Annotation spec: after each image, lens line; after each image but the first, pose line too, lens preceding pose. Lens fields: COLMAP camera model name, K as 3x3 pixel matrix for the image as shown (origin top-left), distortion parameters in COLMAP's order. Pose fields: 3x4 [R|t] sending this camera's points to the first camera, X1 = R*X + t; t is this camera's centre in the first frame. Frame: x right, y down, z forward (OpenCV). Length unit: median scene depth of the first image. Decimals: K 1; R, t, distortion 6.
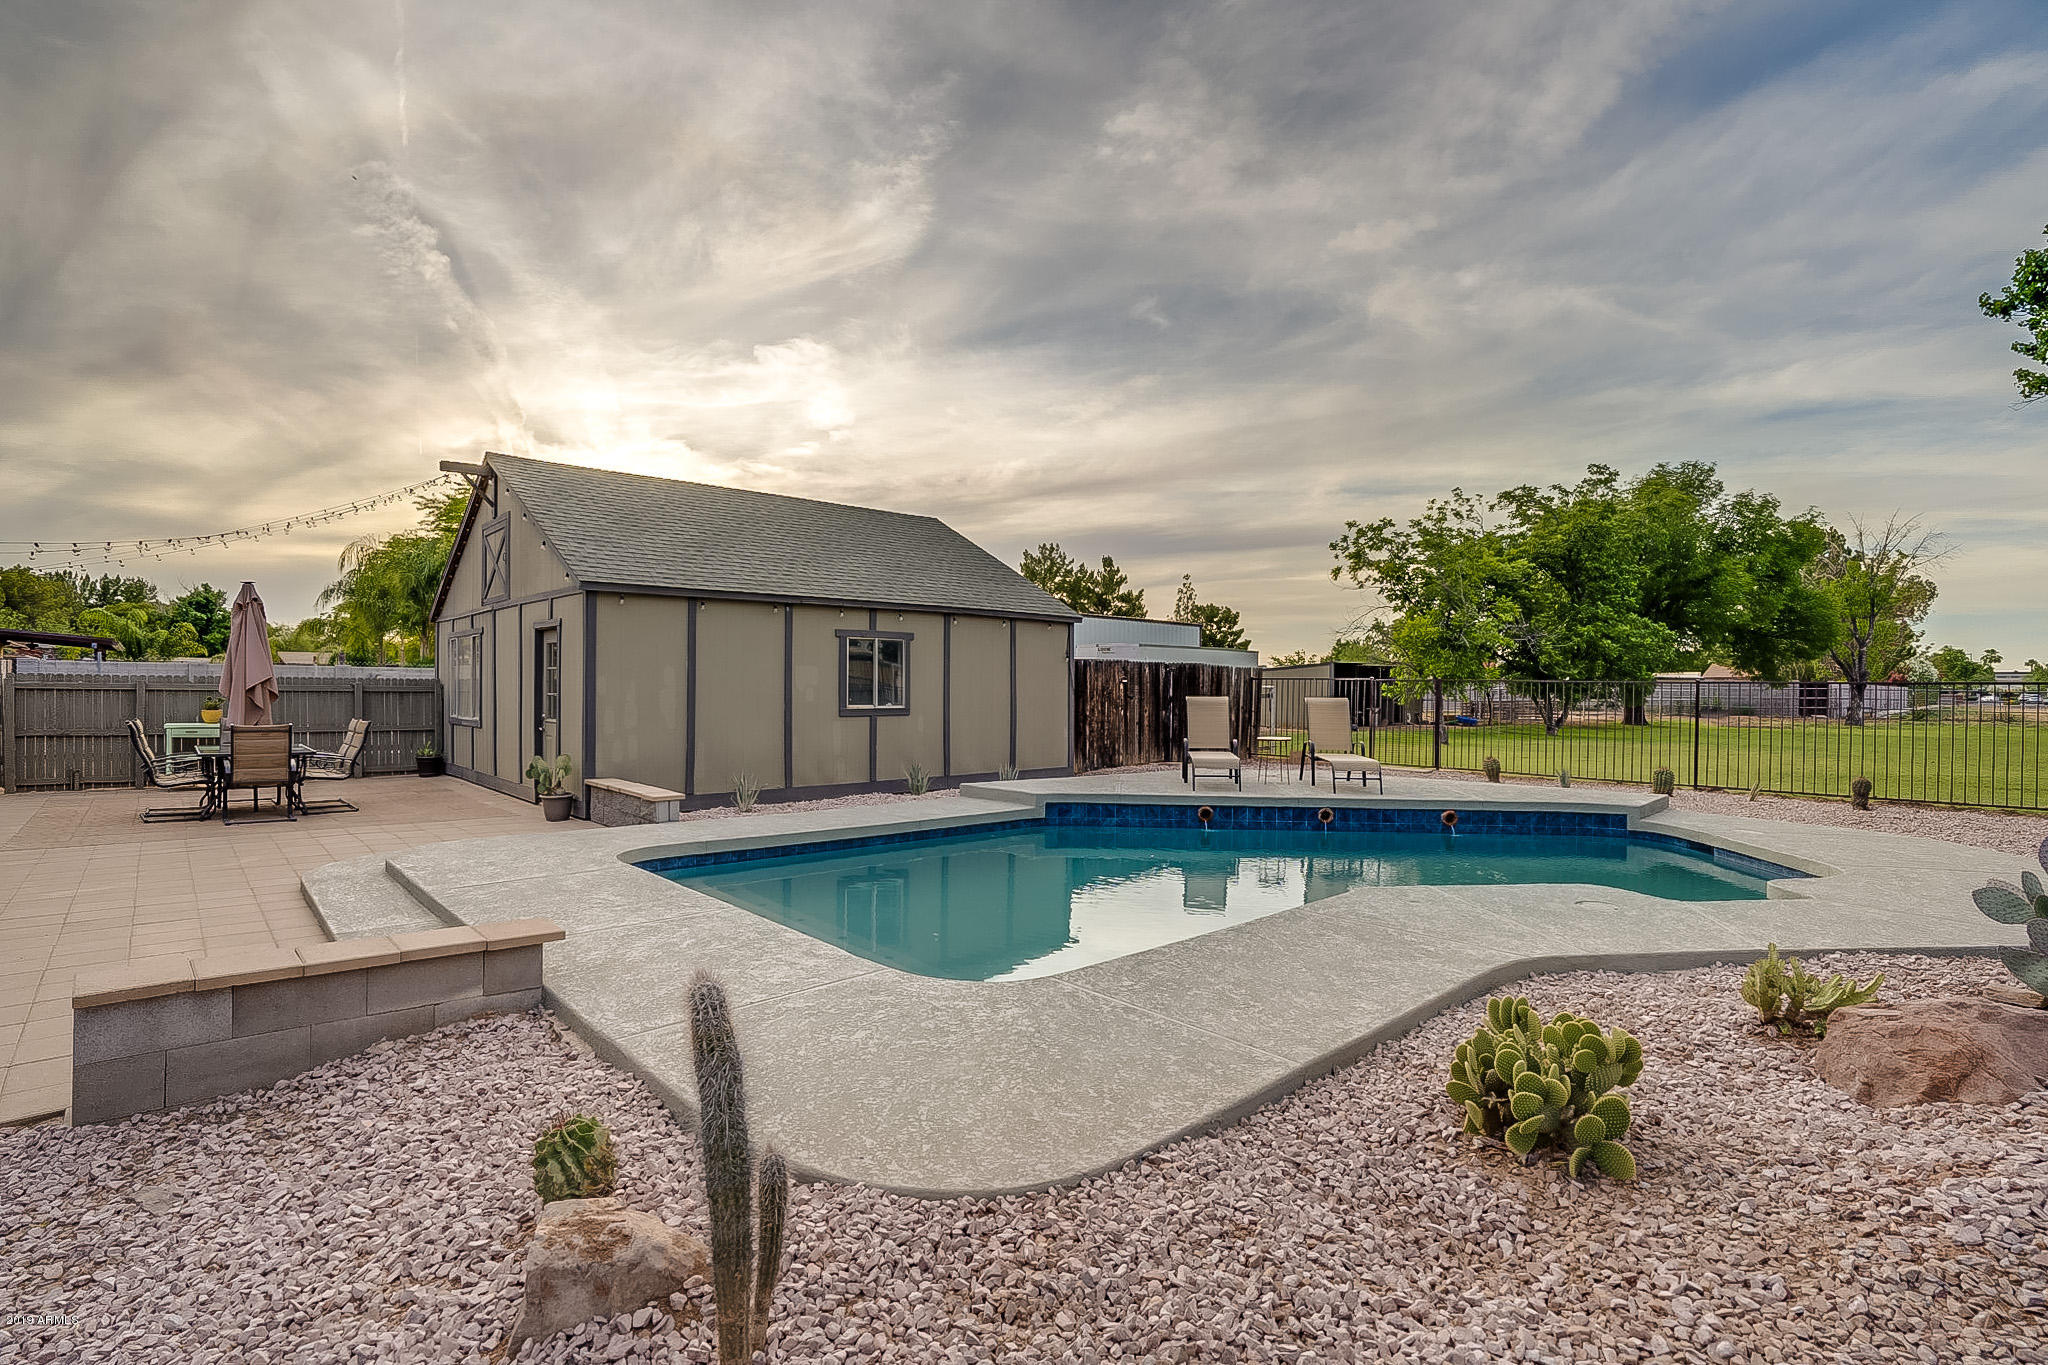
lens RADIAL K [[967.3, 0, 1041.2], [0, 967.3, 696.5], [0, 0, 1]] dist [-0.028452, 0.000171]
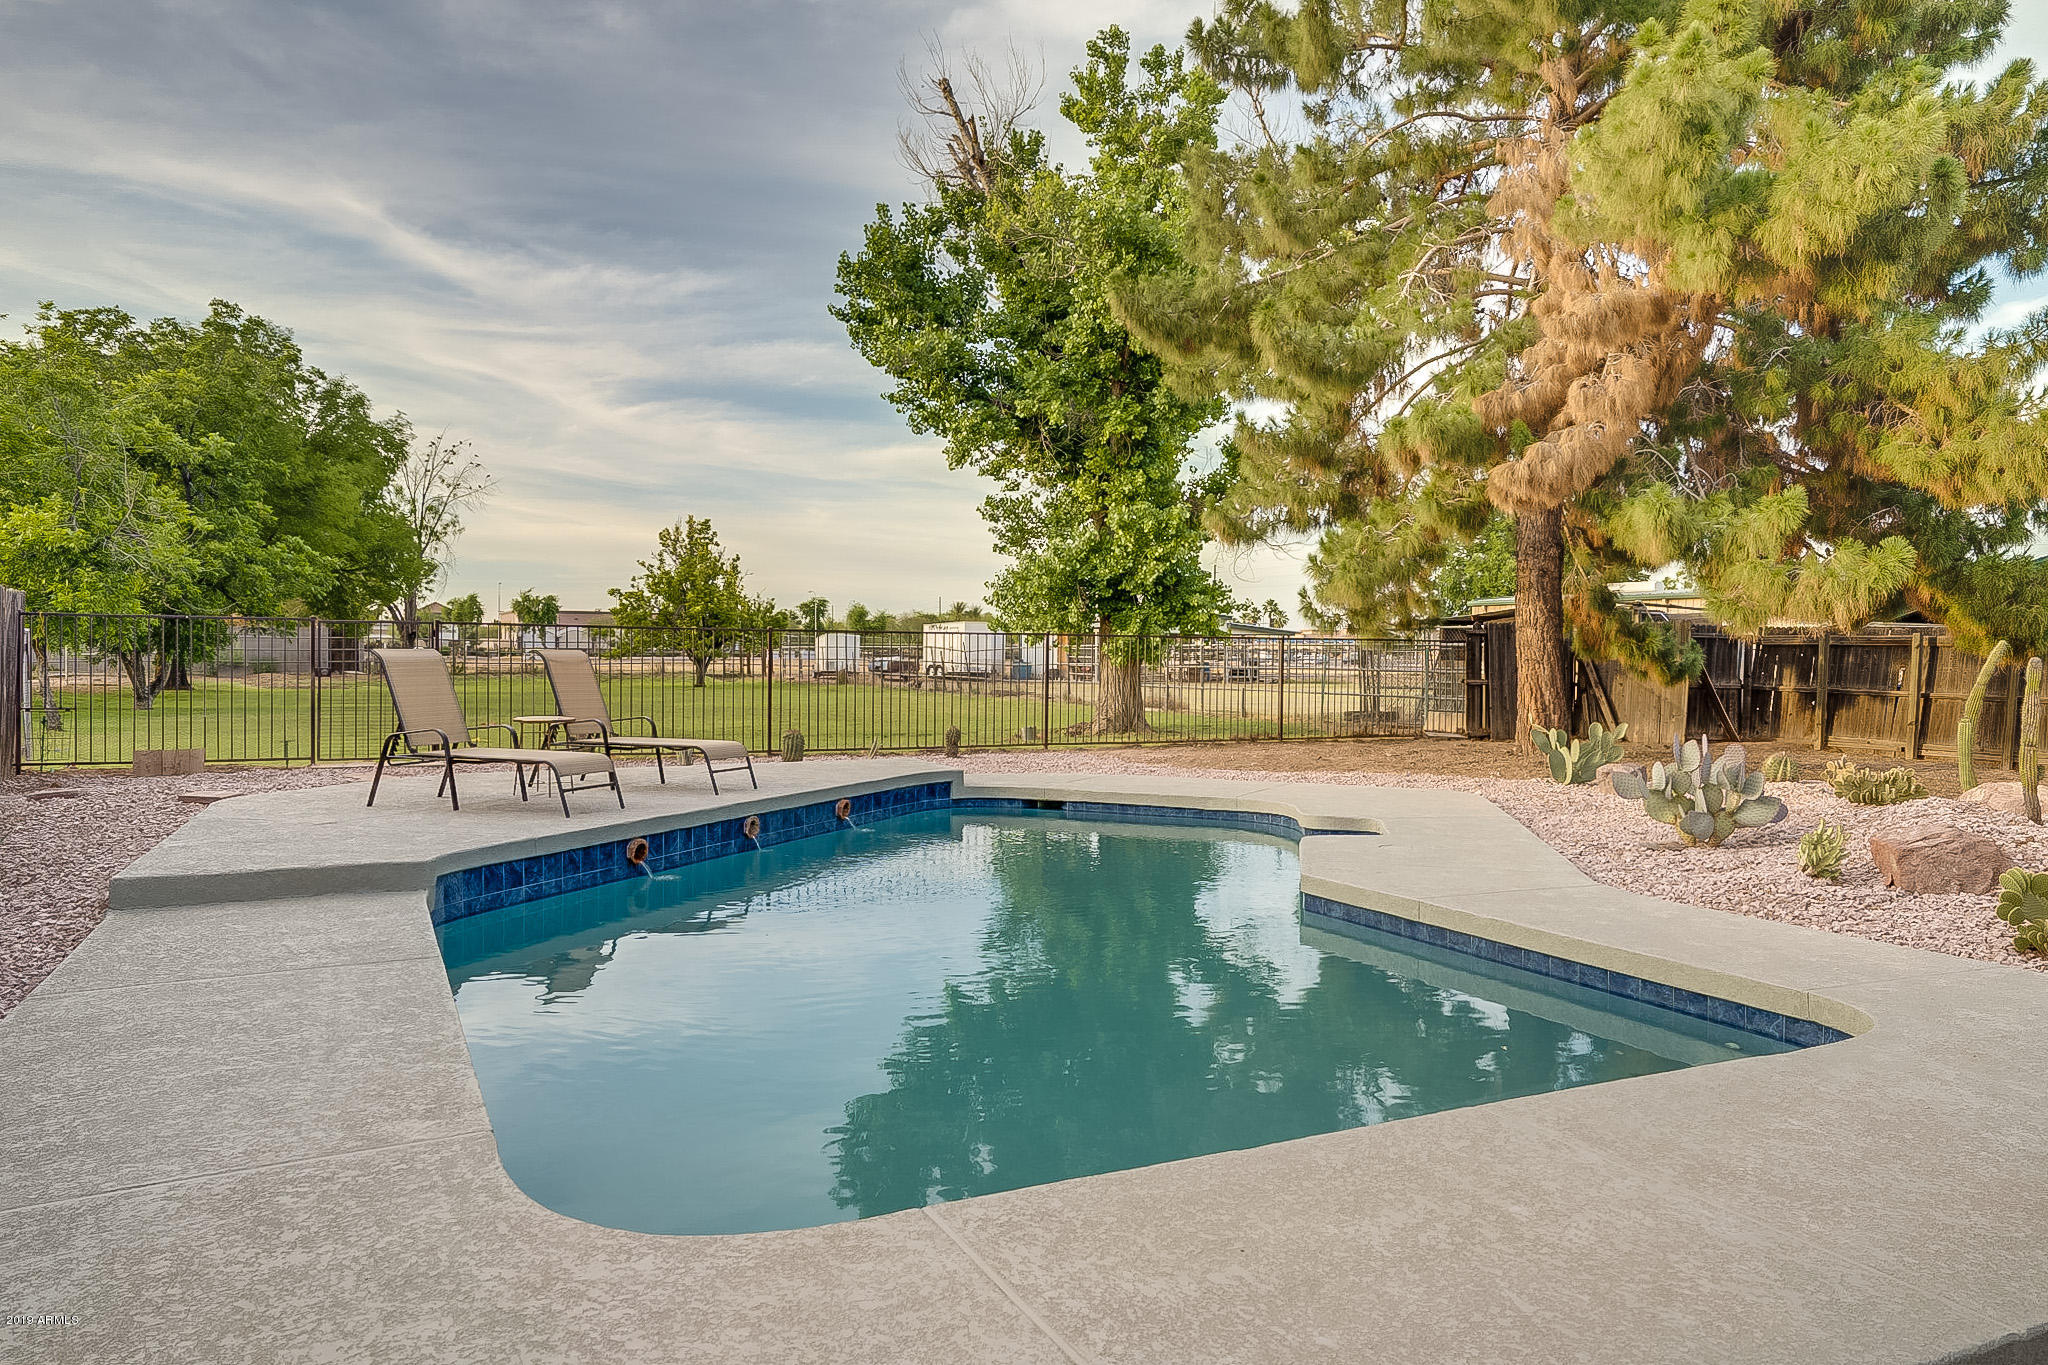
lens RADIAL K [[1312.8, 0, 1054.1], [0, 1312.8, 676.3], [0, 0, 1]] dist [0.049164, -0.000342]
pose [[0.260313, -0.021951, 0.965275, -0.421304], [0.000454, 0.999744, 0.022612, -0.003508], [-0.965524, -0.005448, 0.260257, 0.436193]]
